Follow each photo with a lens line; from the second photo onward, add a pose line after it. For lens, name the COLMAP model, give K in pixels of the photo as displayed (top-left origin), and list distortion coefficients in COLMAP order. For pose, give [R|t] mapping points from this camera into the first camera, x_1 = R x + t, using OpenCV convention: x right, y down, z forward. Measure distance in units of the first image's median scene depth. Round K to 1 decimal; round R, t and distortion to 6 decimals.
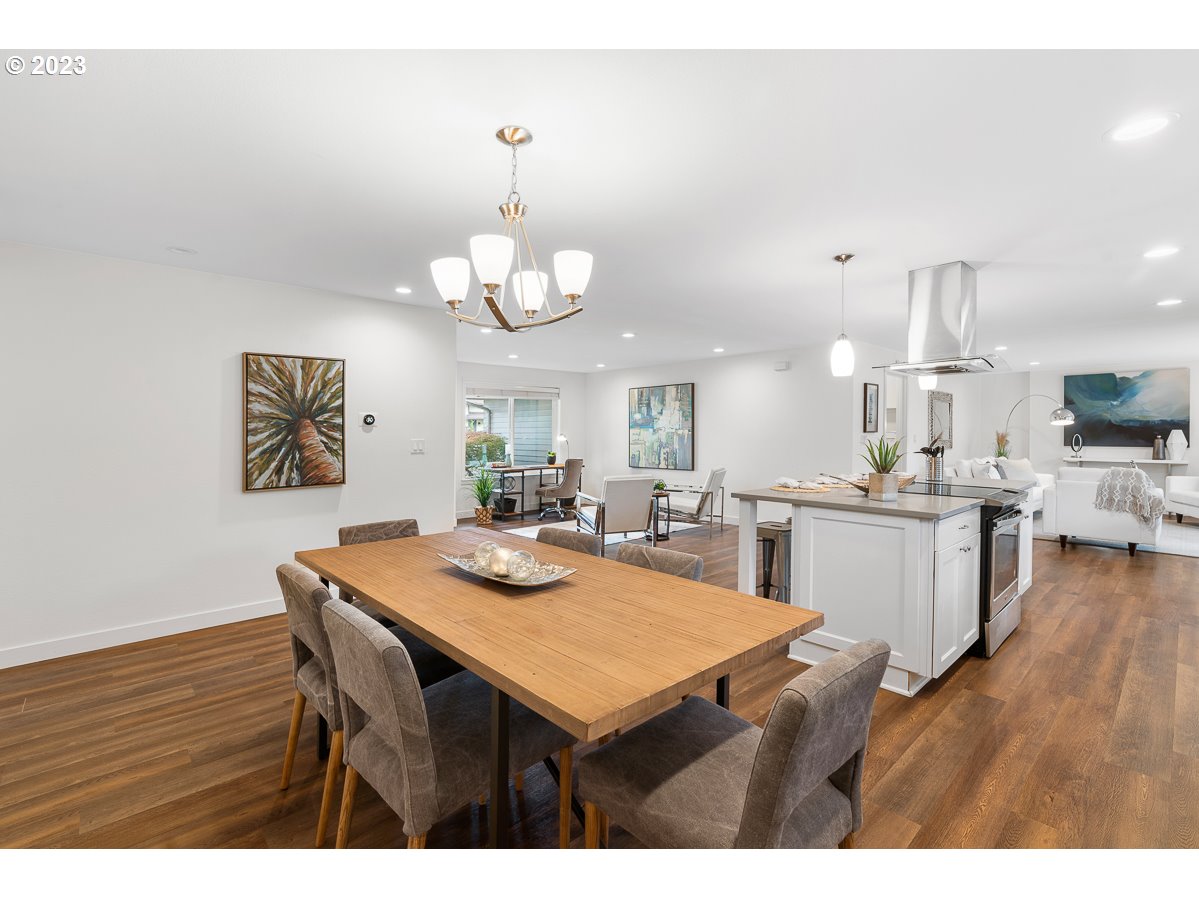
lens RADIAL K [[547.3, 0, 602.5], [0, 547.3, 428.2], [0, 0, 1]] dist [-0.002980, 0.000317]
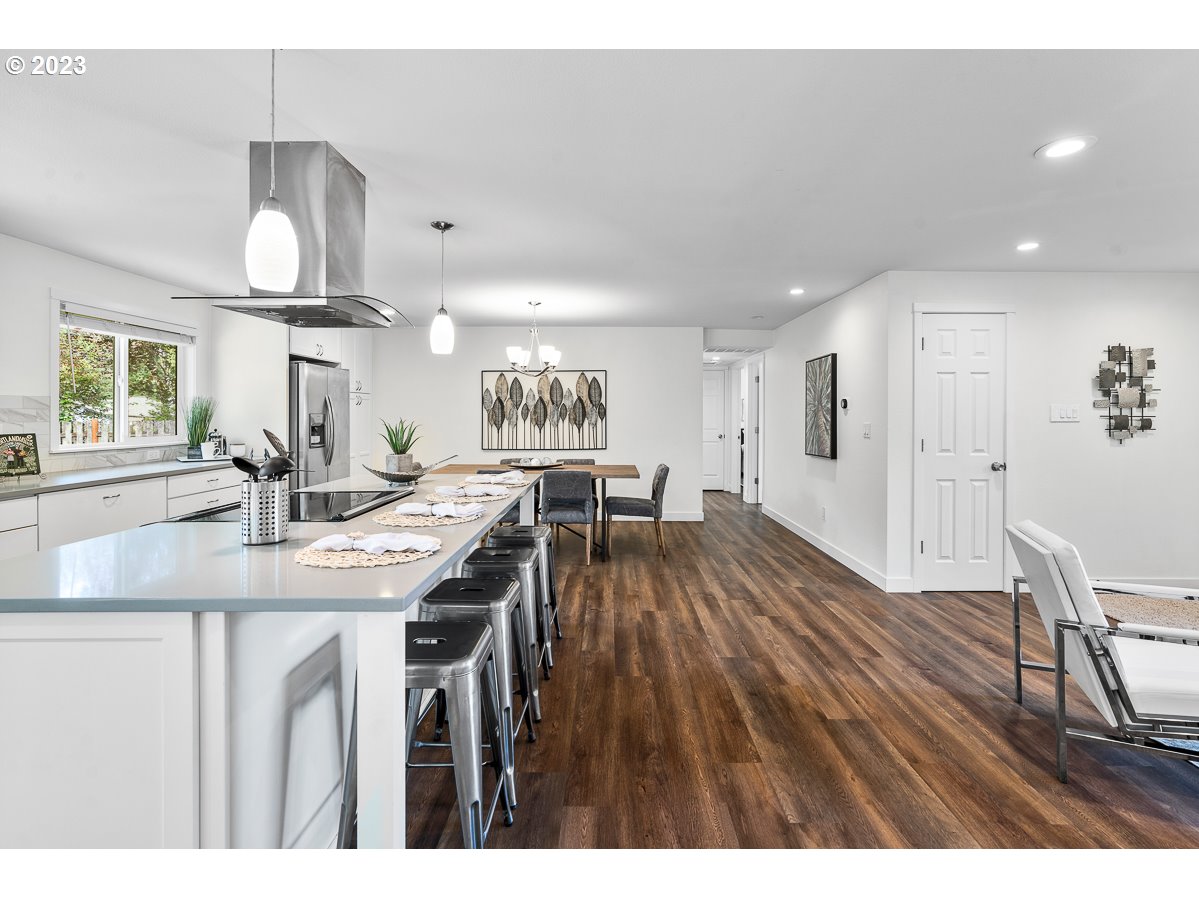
lens RADIAL K [[557.6, 0, 609.4], [0, 557.6, 414.4], [0, 0, 1]] dist [-0.002922, 0.000579]
pose [[-0.675156, -0.001387, -0.737674, 1.165120], [0.008160, 0.999923, -0.009348, 0.021520], [0.737630, -0.012331, -0.675093, 2.300017]]
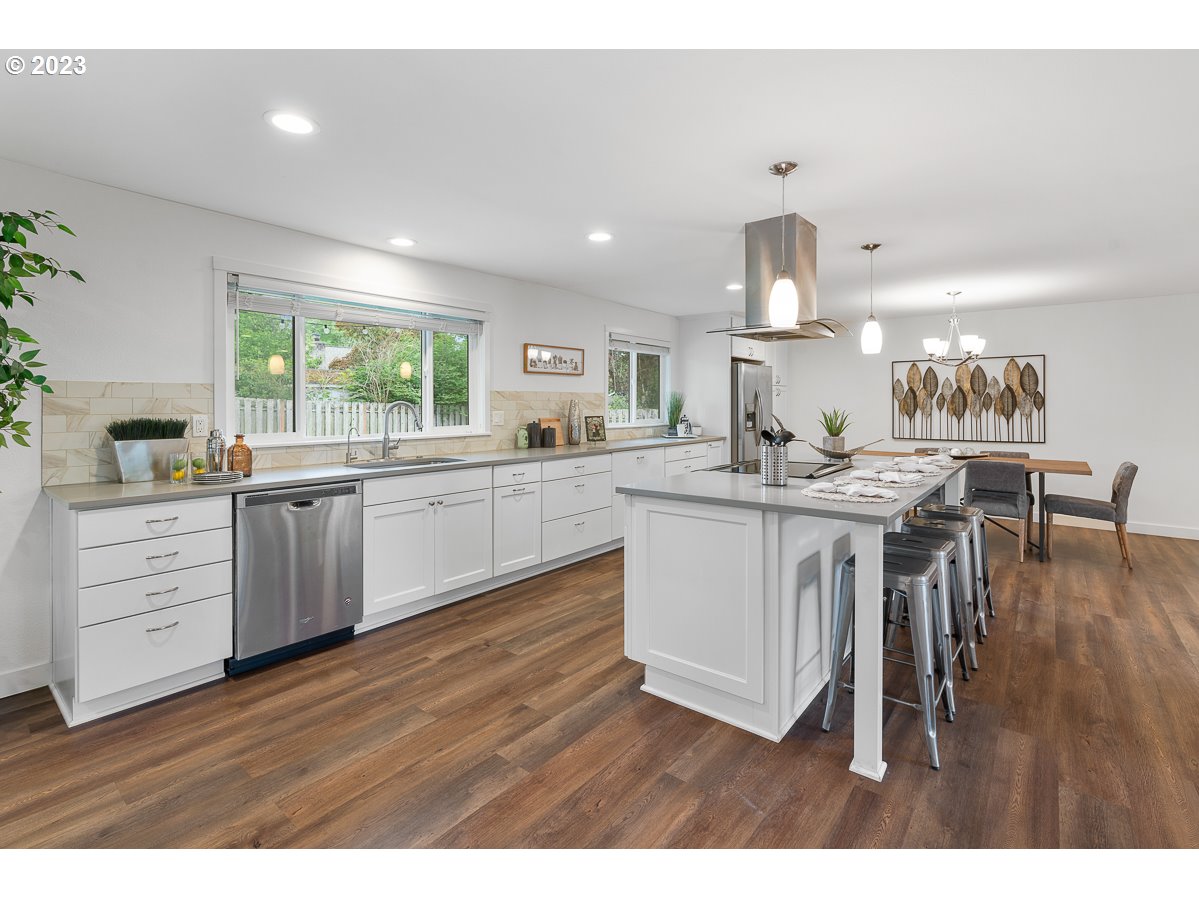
lens RADIAL K [[558.4, 0, 608.6], [0, 558.4, 402.9], [0, 0, 1]] dist [-0.006937, 0.001623]
pose [[-0.987467, -0.001229, -0.157822, 1.412877], [0.001143, 0.999888, -0.014937, 0.024242], [0.157823, -0.014931, -0.987355, 2.530028]]
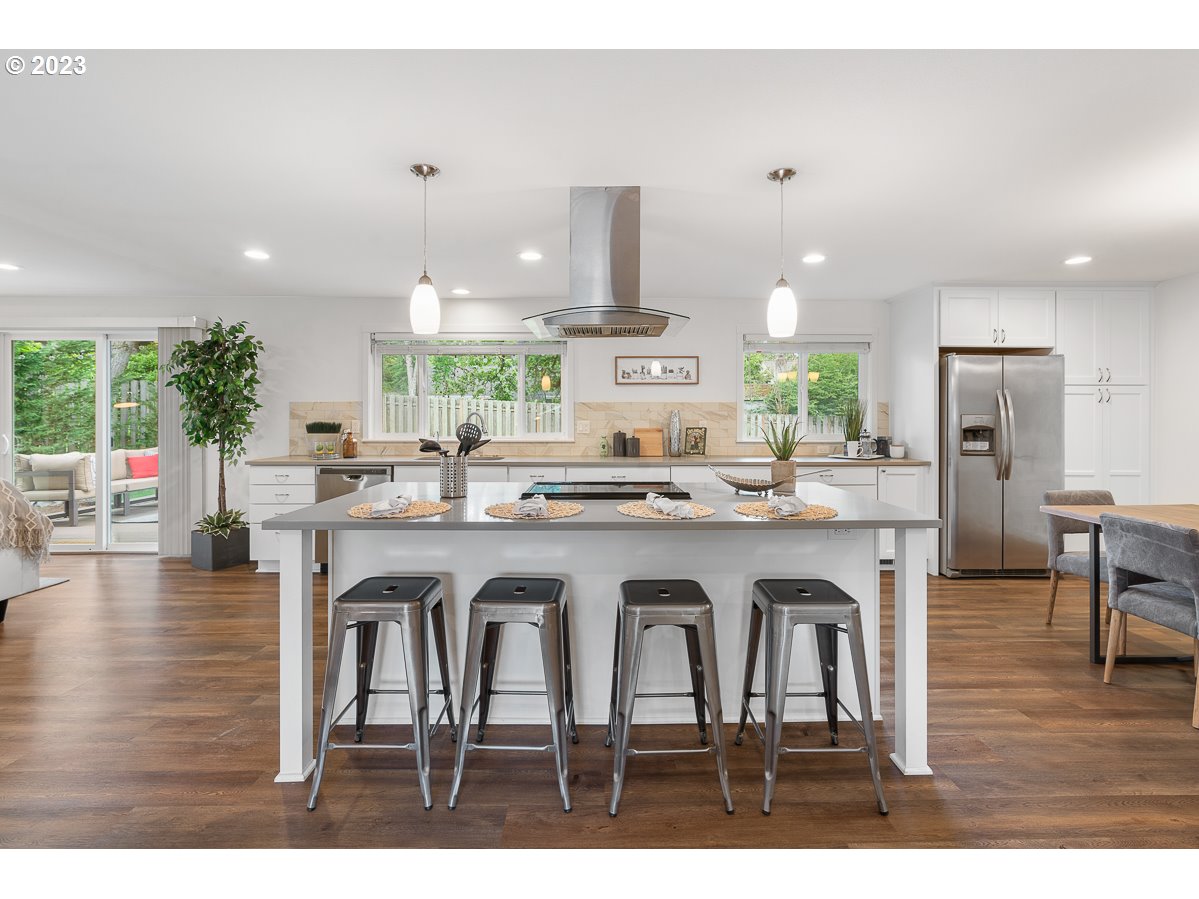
lens RADIAL K [[557.6, 0, 609.4], [0, 557.6, 414.4], [0, 0, 1]] dist [-0.002922, 0.000579]
pose [[-0.747014, -0.001903, 0.664805, 0.132355], [-0.011185, 0.999890, -0.009705, 0.019593], [-0.664714, -0.014685, -0.746954, 2.131095]]
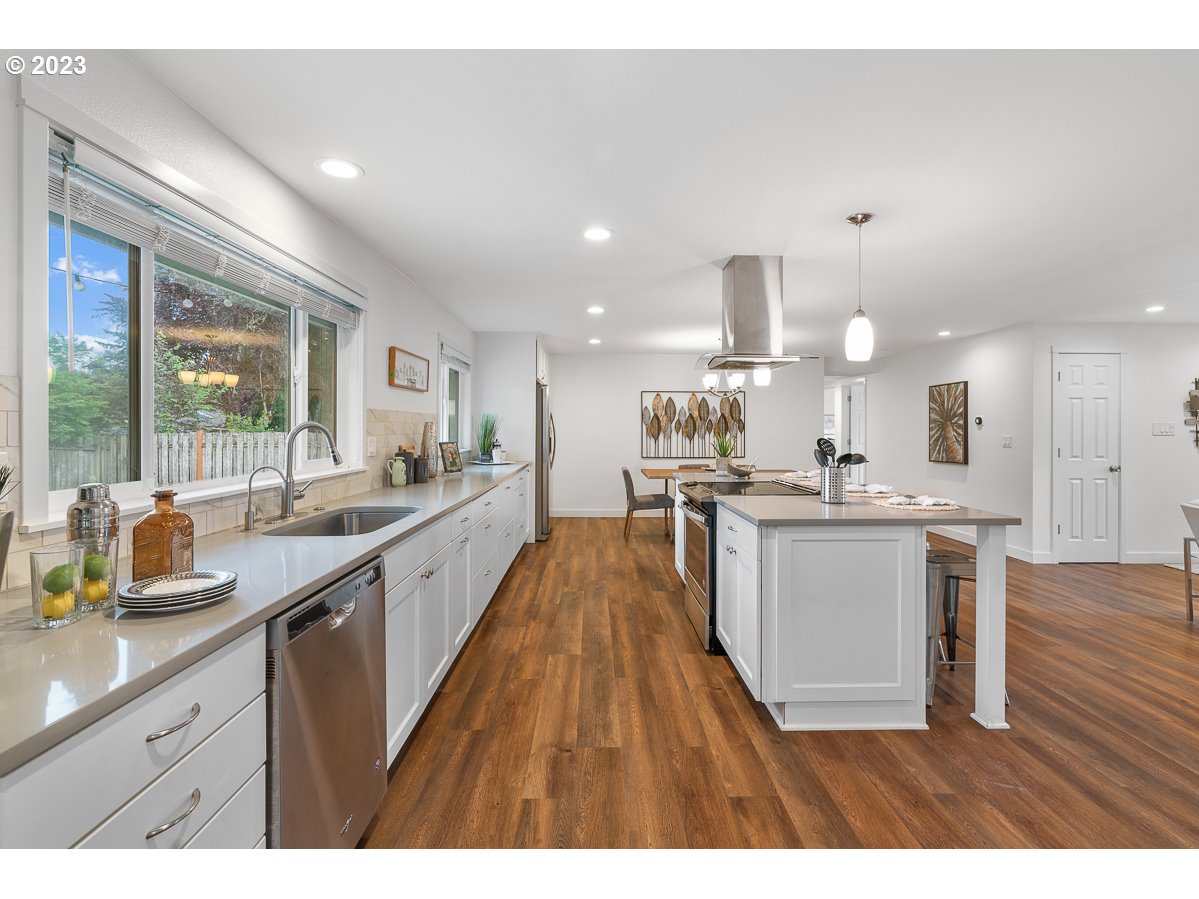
lens RADIAL K [[547.3, 0, 602.5], [0, 547.3, 428.2], [0, 0, 1]] dist [-0.002980, 0.000317]
pose [[-0.659942, -0.002575, -0.751312, 2.063210], [0.005446, 0.999951, -0.008210, 0.016737], [0.751297, -0.009510, -0.659896, 1.961446]]
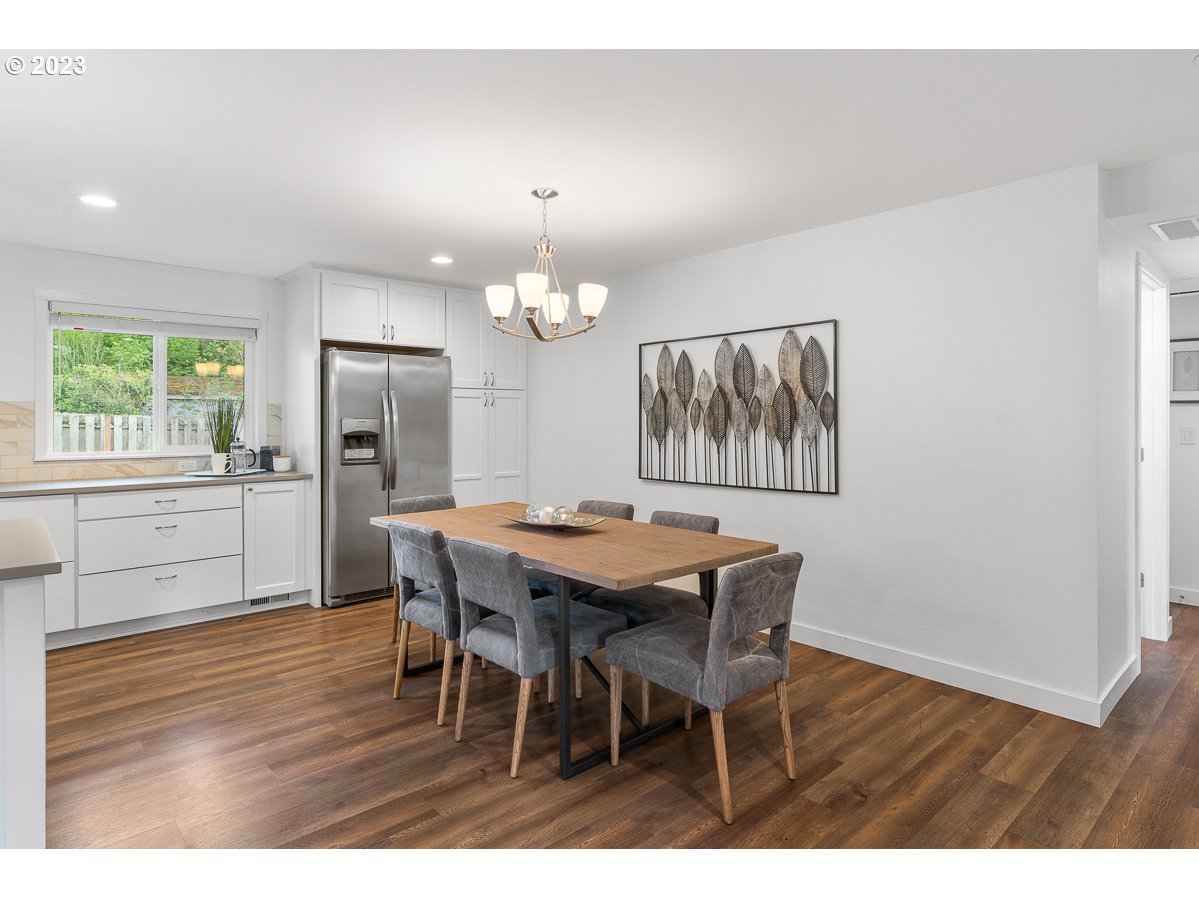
lens RADIAL K [[666.9, 0, 614.5], [0, 666.9, 421.2], [0, 0, 1]] dist [0.001571, 0.002359]
pose [[-0.999998, 0.001809, 0.001158, -0.251574], [0.001798, 0.999953, -0.009526, 0.016934], [-0.001175, -0.009524, -0.999954, 1.936861]]
